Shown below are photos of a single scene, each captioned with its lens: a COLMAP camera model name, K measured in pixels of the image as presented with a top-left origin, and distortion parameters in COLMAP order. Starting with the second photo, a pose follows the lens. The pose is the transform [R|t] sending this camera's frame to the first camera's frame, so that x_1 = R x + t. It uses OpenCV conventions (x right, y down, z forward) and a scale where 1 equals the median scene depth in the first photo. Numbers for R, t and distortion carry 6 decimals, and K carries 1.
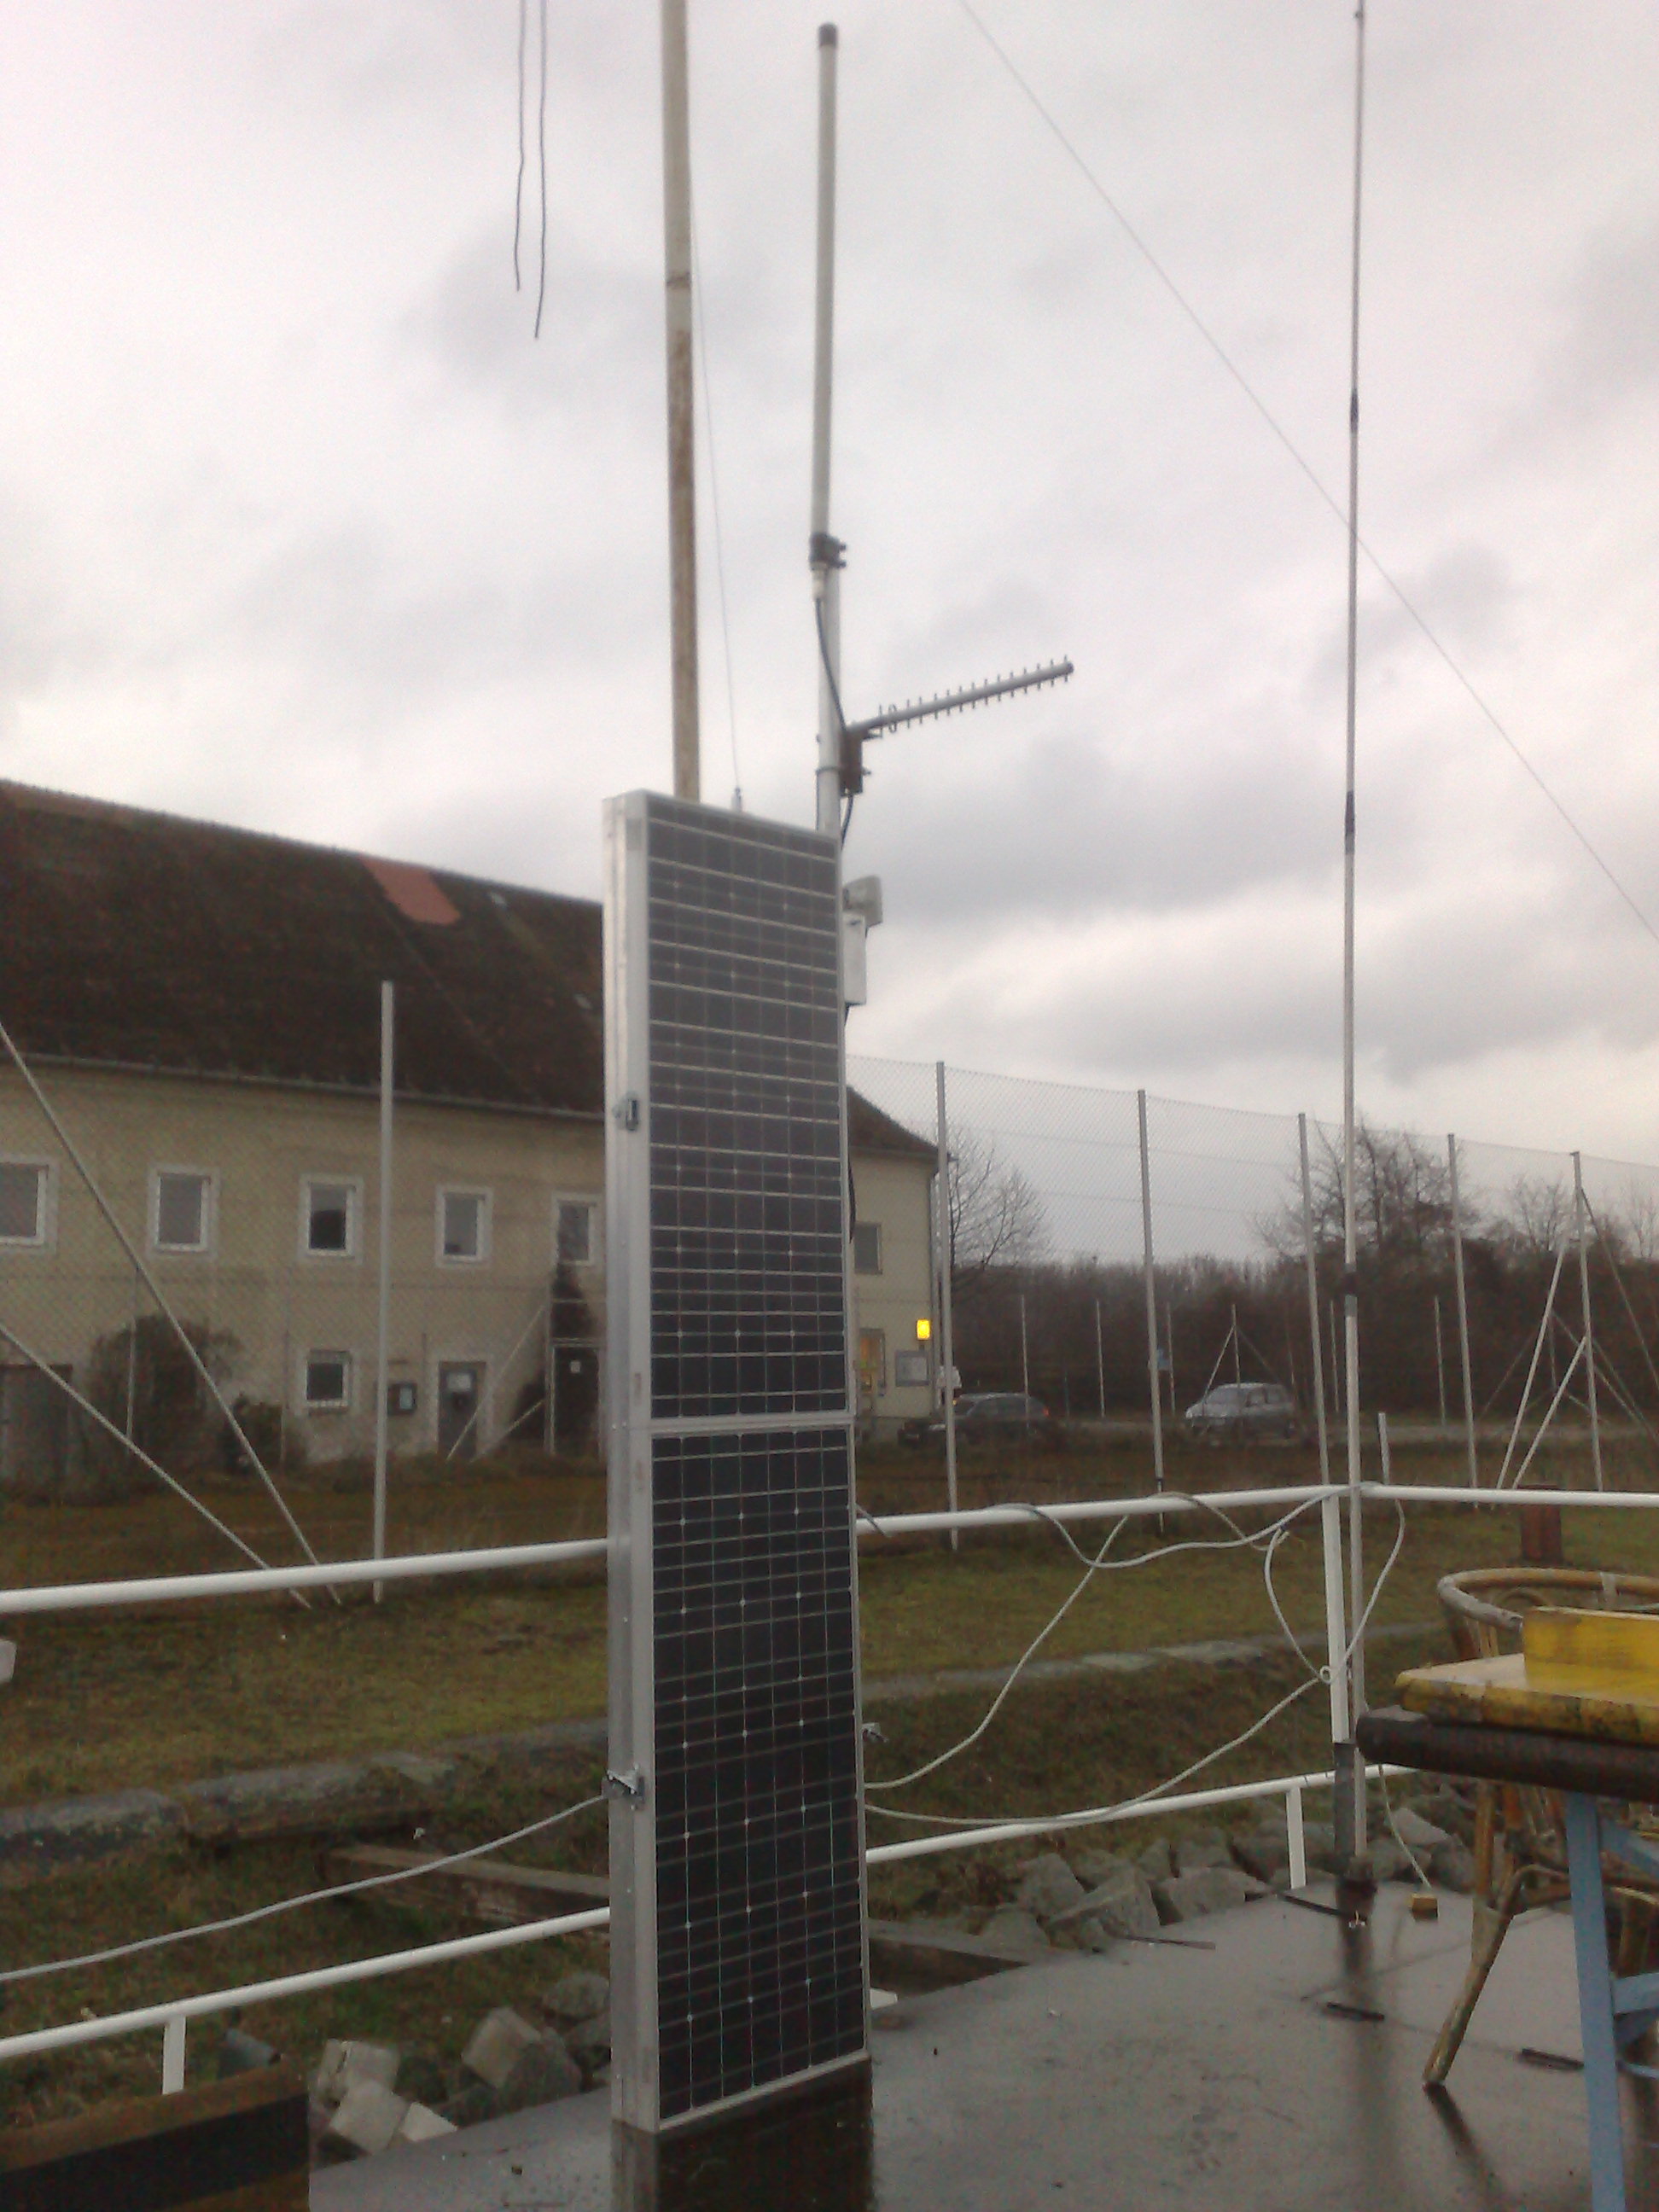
lens RADIAL K [[2179.2, 0, 829.5], [0, 2179.2, 1106.0], [0, 0, 1]] dist [0.108838, -0.196174]
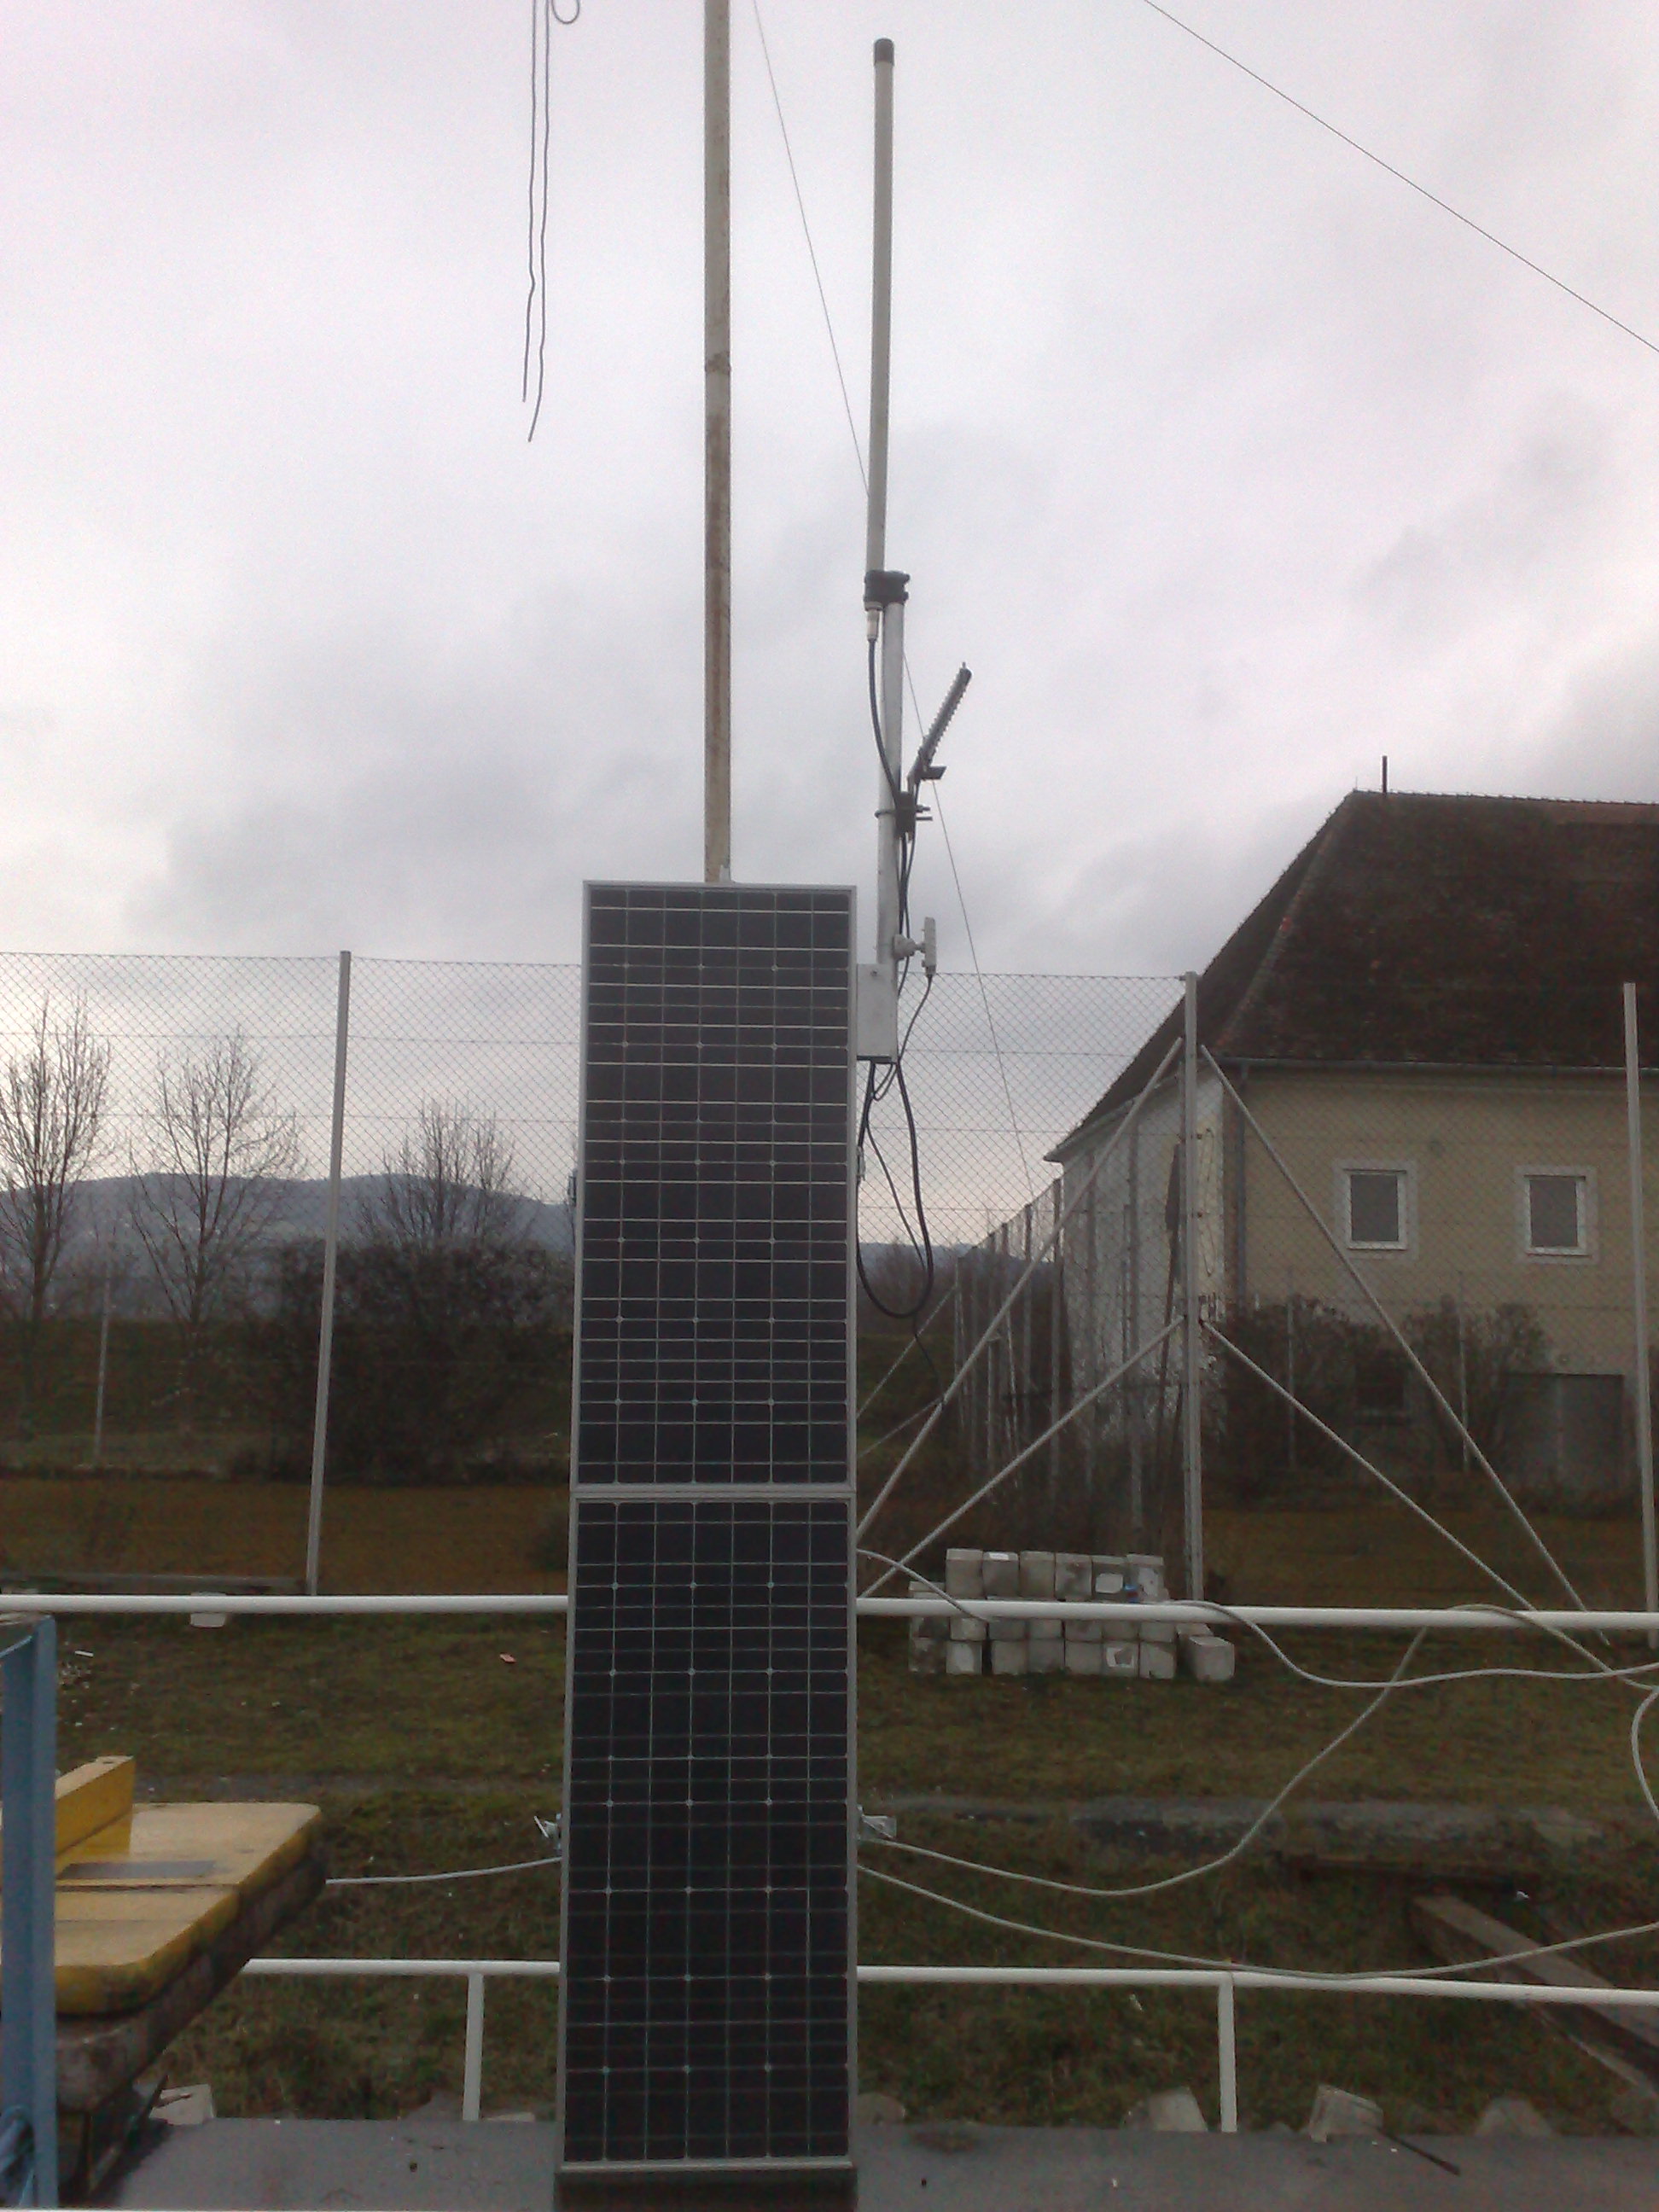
lens RADIAL K [[2163.7, 0, 829.5], [0, 2163.7, 1106.0], [0, 0, 1]] dist [0.131381, -0.239509]
pose [[0.729579, -0.061179, -0.681155, 0.633116], [0.059841, 0.997881, -0.025530, -0.002571], [0.681274, -0.022135, 0.731694, 0.283940]]
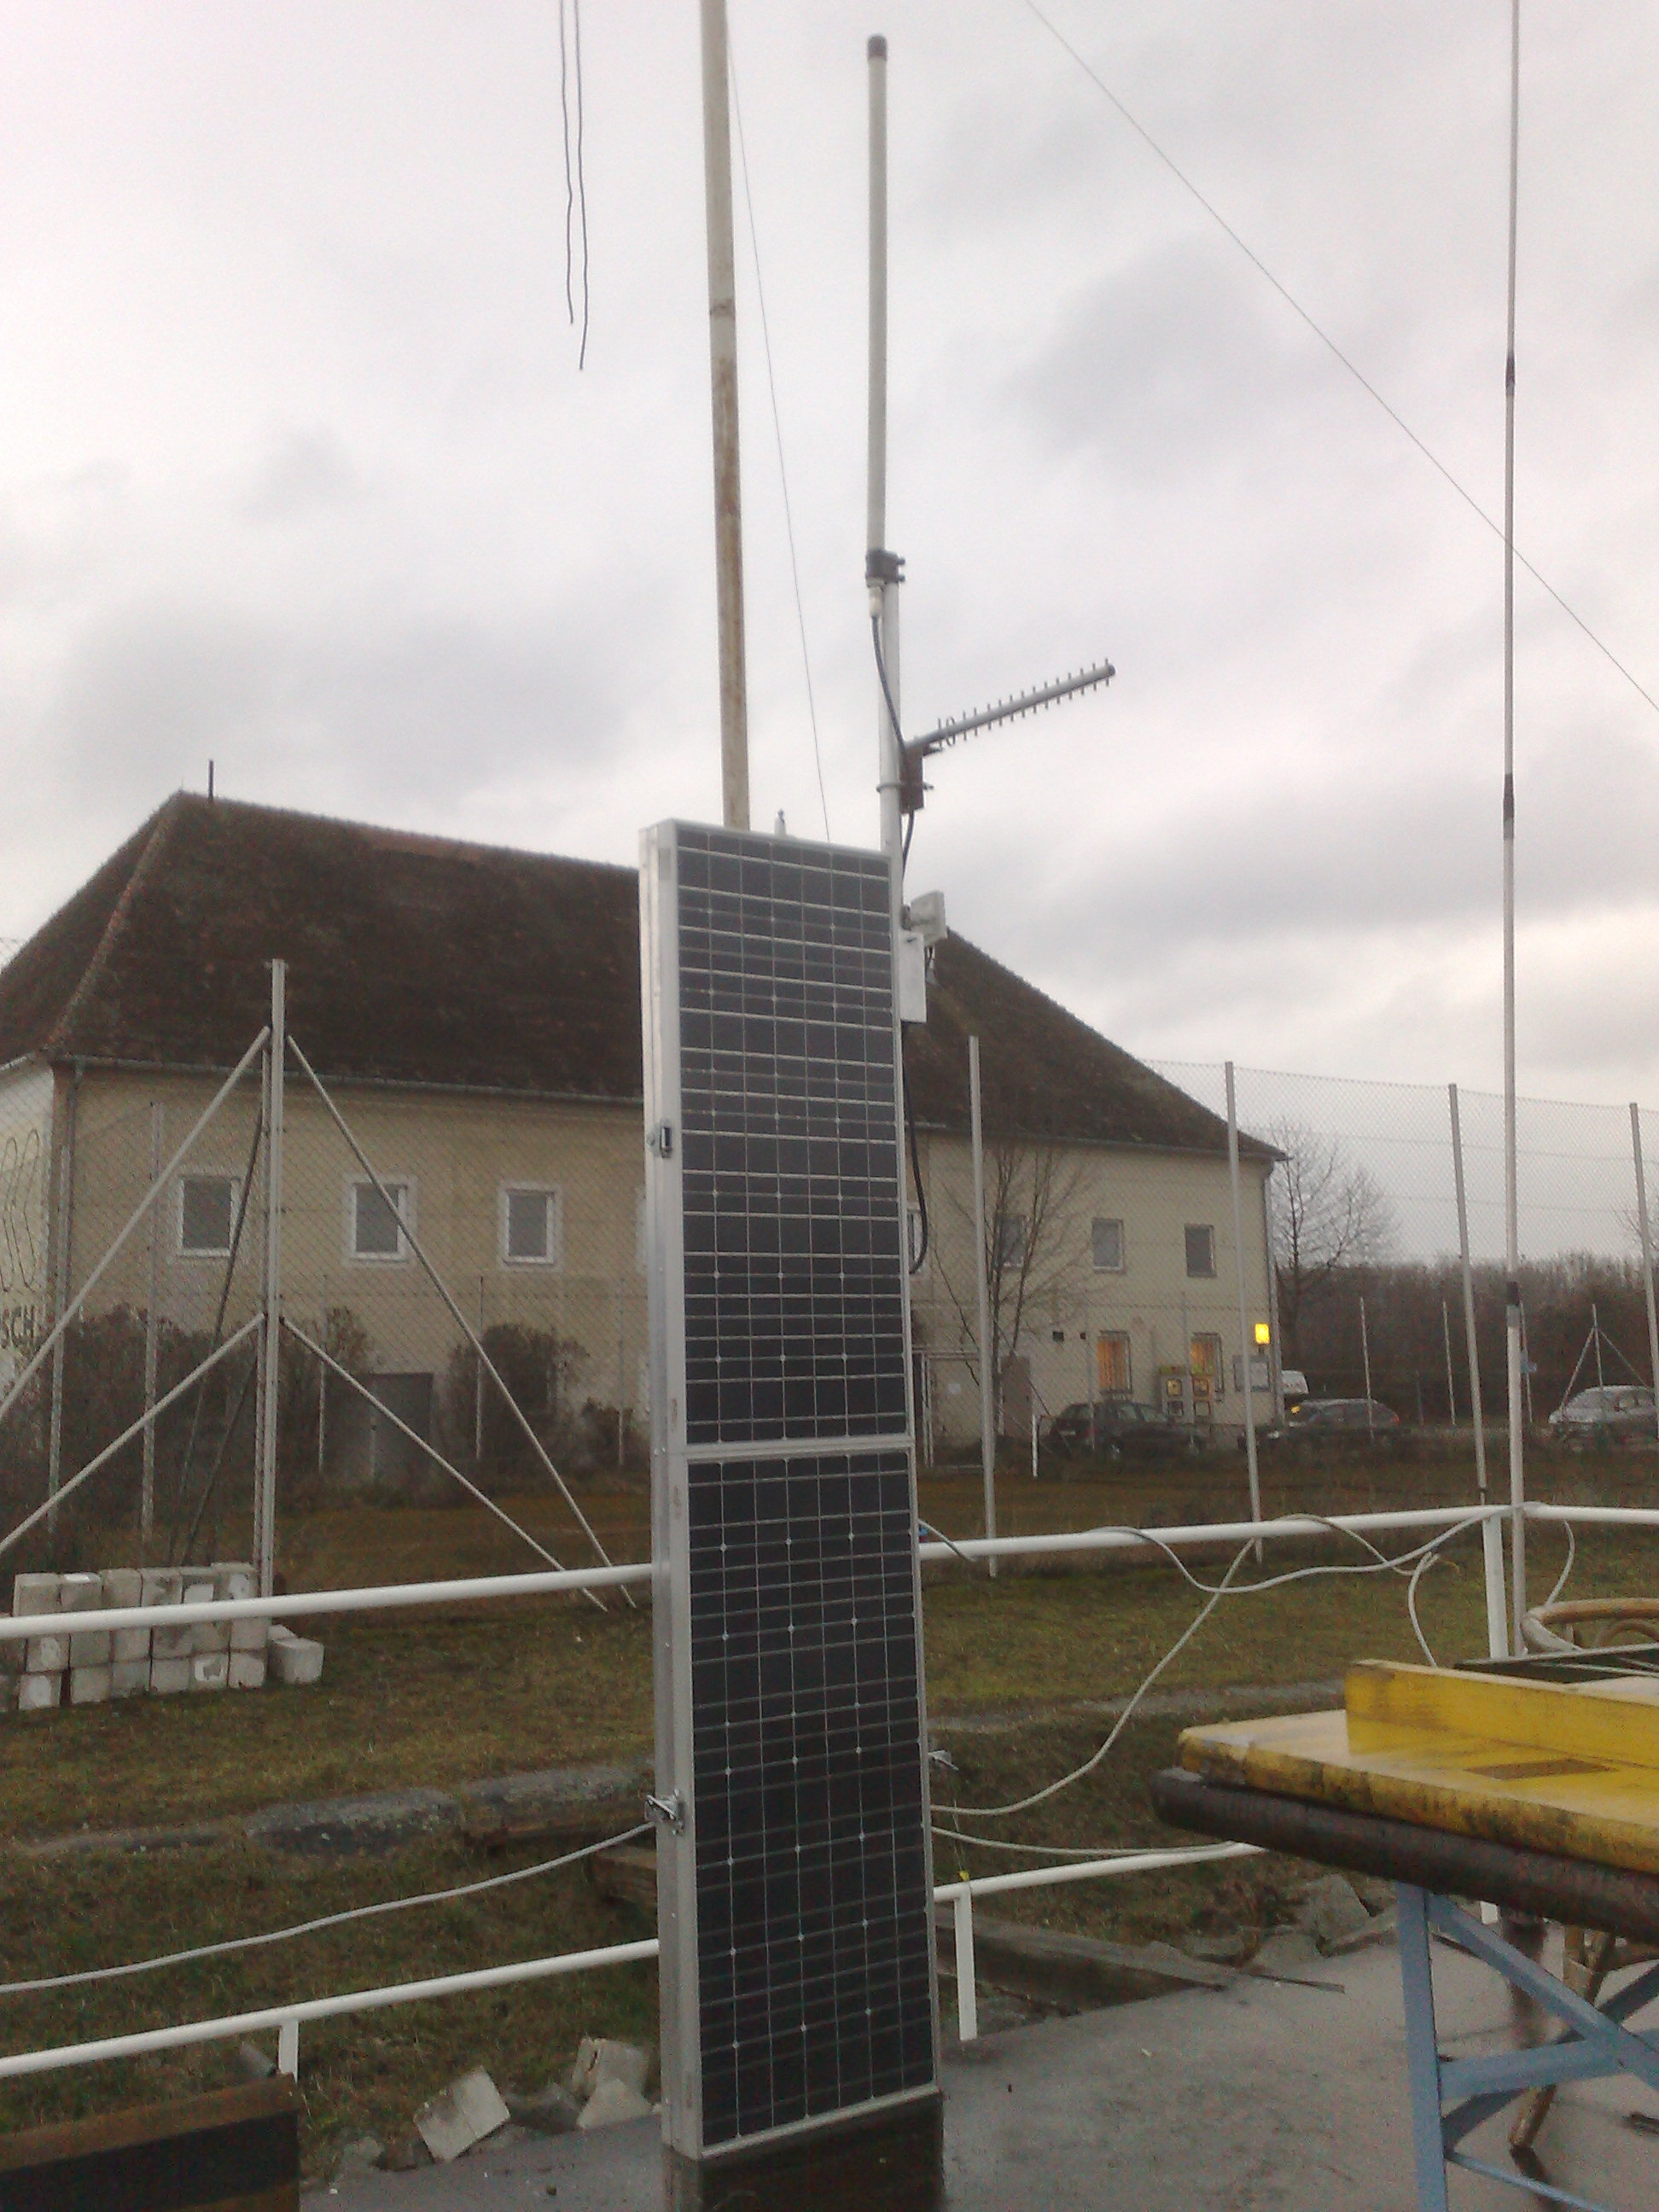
lens RADIAL K [[2163.2, 0, 829.5], [0, 2163.2, 1106.0], [0, 0, 1]] dist [0.110205, -0.190188]
pose [[0.986317, -0.028596, -0.162360, 0.130394], [0.028200, 0.999591, -0.004744, -0.005036], [0.162429, 0.000101, 0.986720, 0.023600]]
